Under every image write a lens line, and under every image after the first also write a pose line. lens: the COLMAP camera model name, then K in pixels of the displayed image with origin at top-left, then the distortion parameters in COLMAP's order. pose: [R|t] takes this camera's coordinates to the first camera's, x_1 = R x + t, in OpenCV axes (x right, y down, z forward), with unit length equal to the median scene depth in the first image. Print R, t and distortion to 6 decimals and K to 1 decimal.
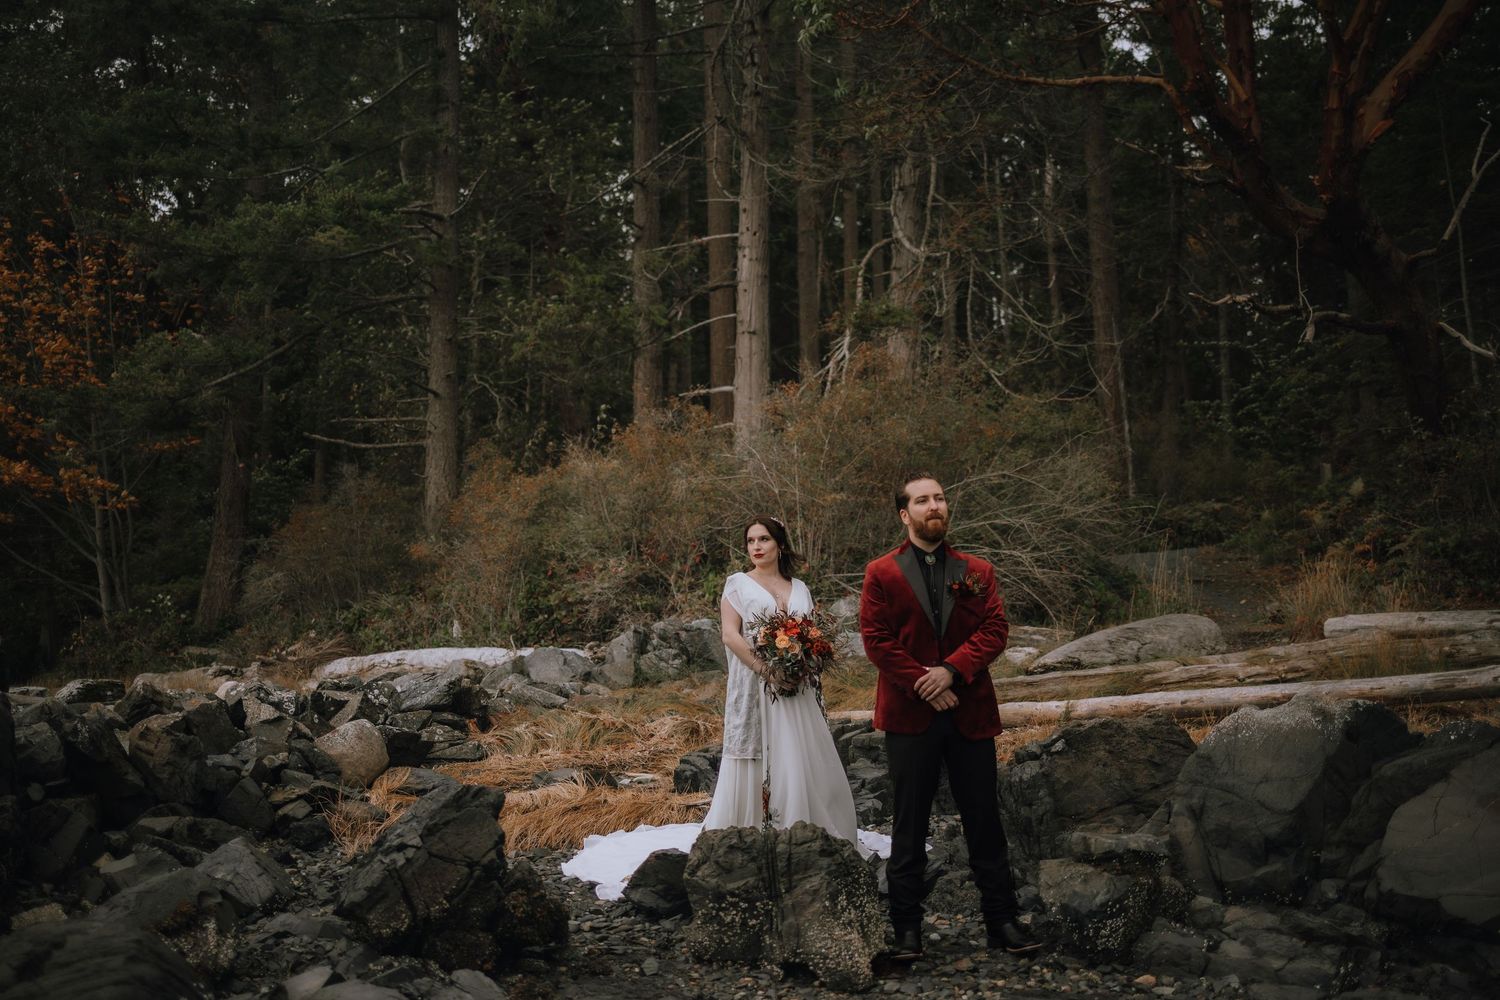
lens RADIAL K [[1533.8, 0, 790.4], [0, 1533.8, 493.2], [0, 0, 1]] dist [-0.056220, 0.022039]
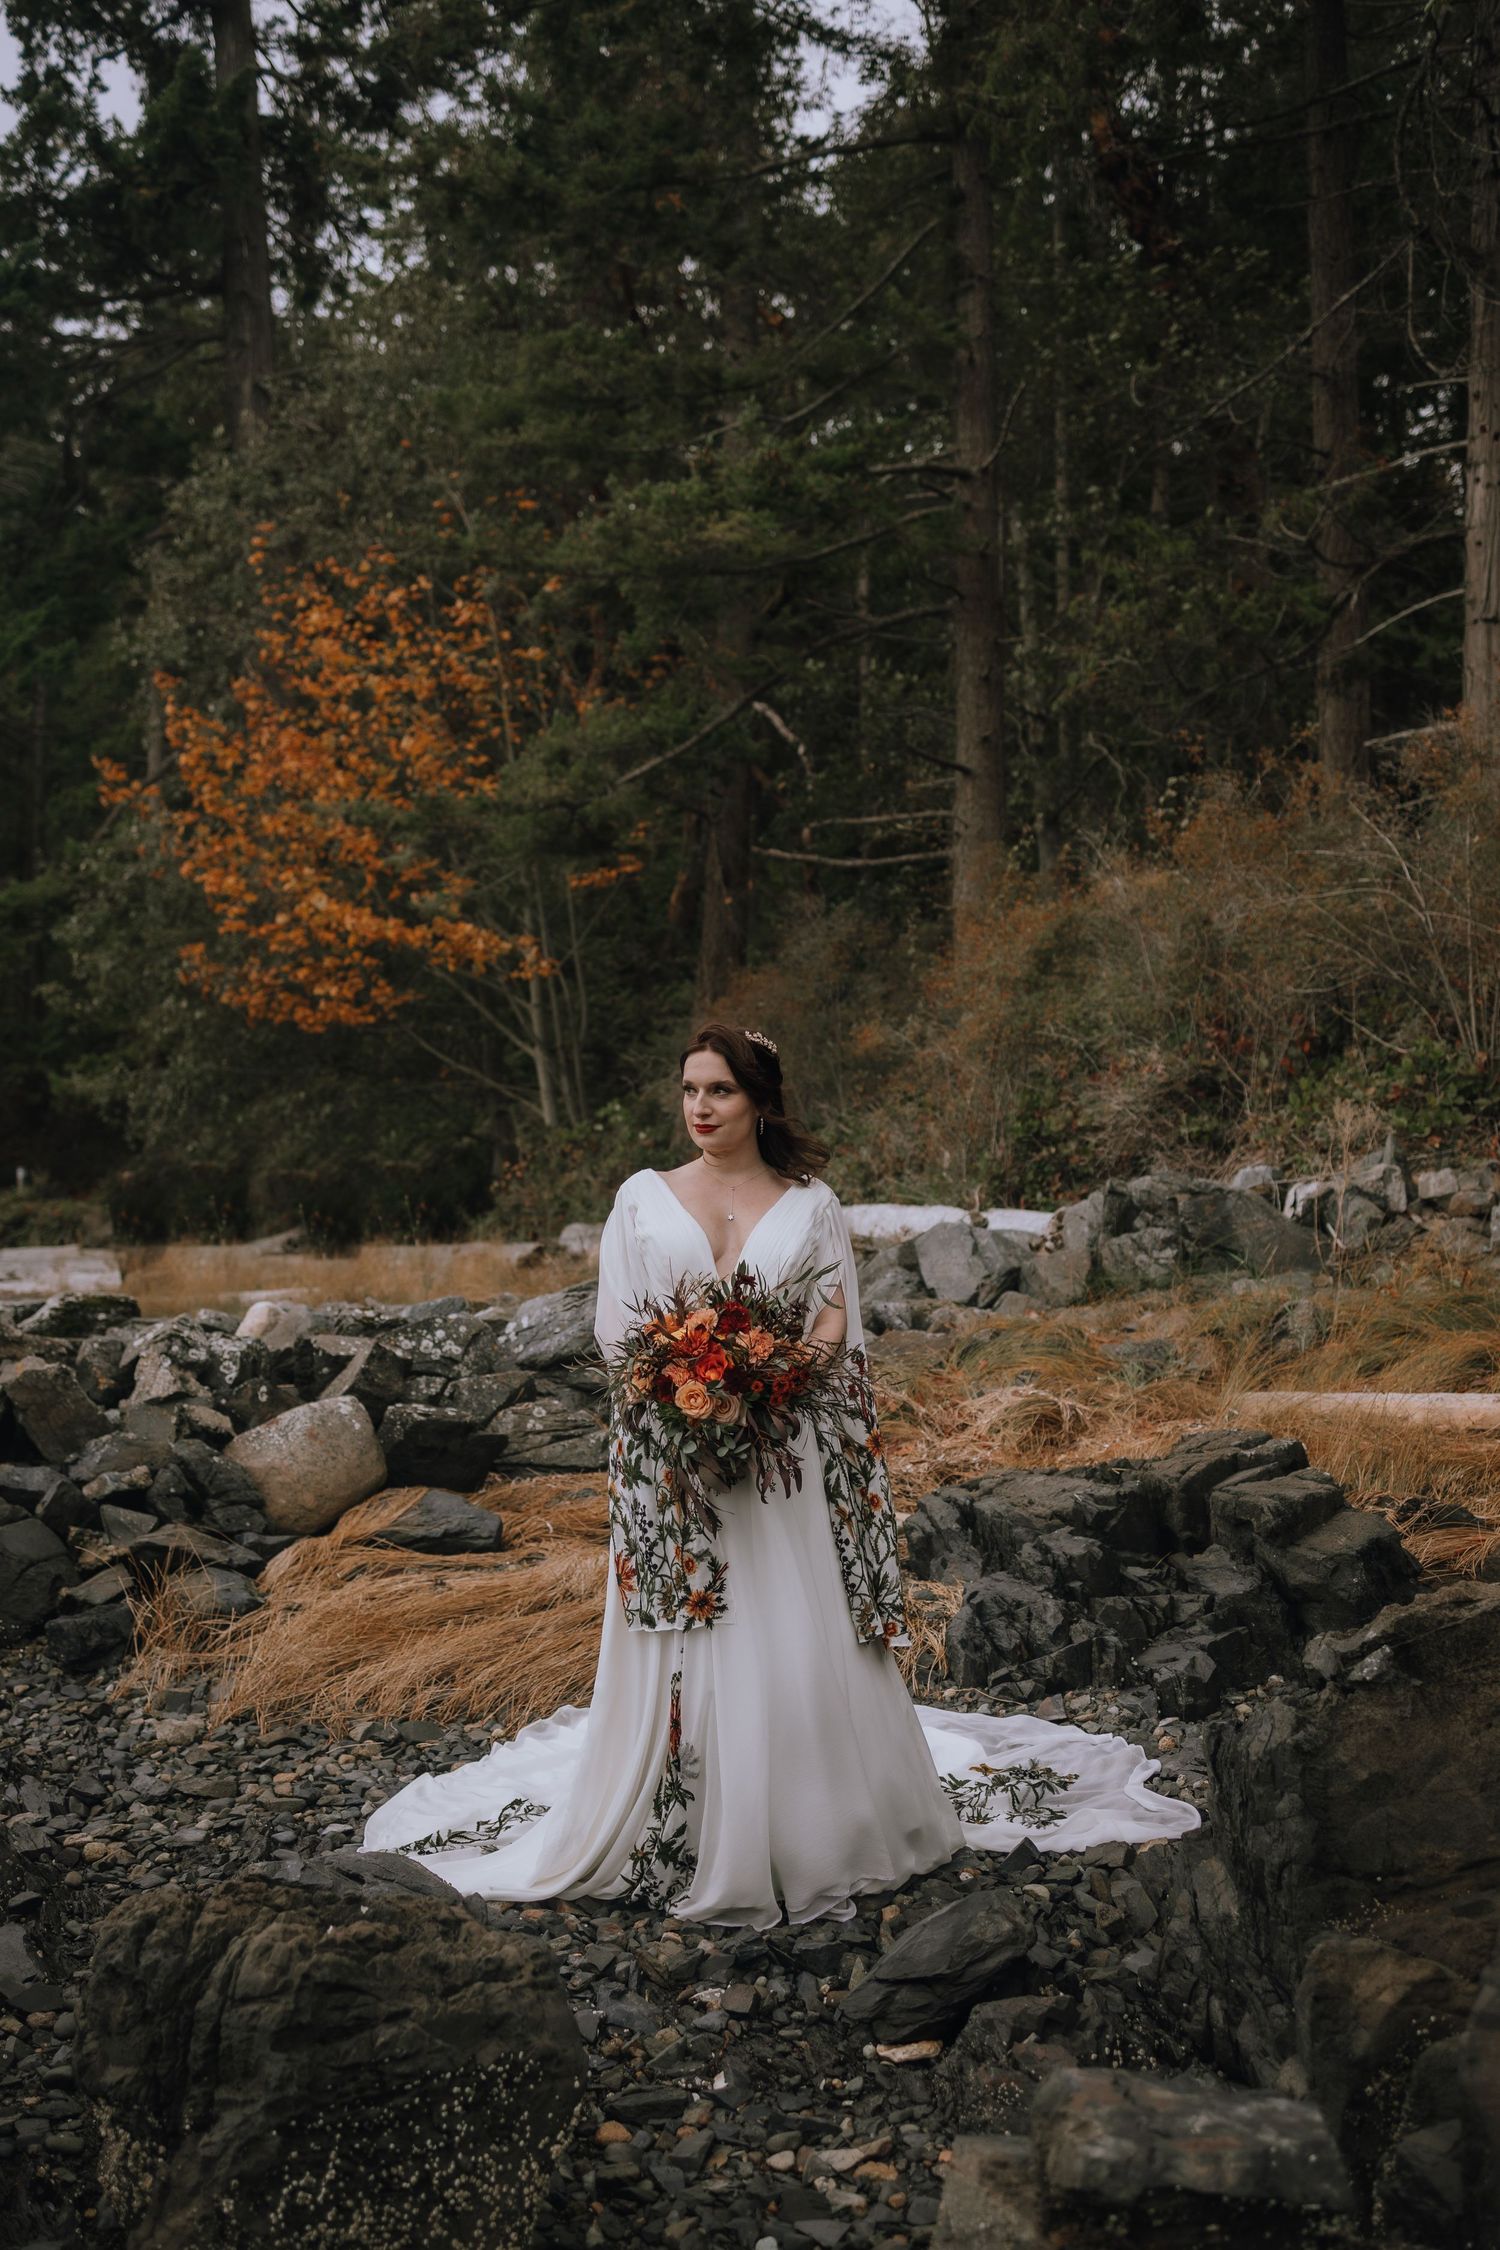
lens RADIAL K [[2300.7, 0, 750.0], [0, 2300.7, 1125.0], [0, 0, 1]] dist [-0.056220, 0.022039]
pose [[0.906005, -0.005176, -0.423236, 0.170113], [0.043803, 0.995703, 0.081591, -0.006859], [0.420995, -0.092461, 0.902338, 0.293027]]
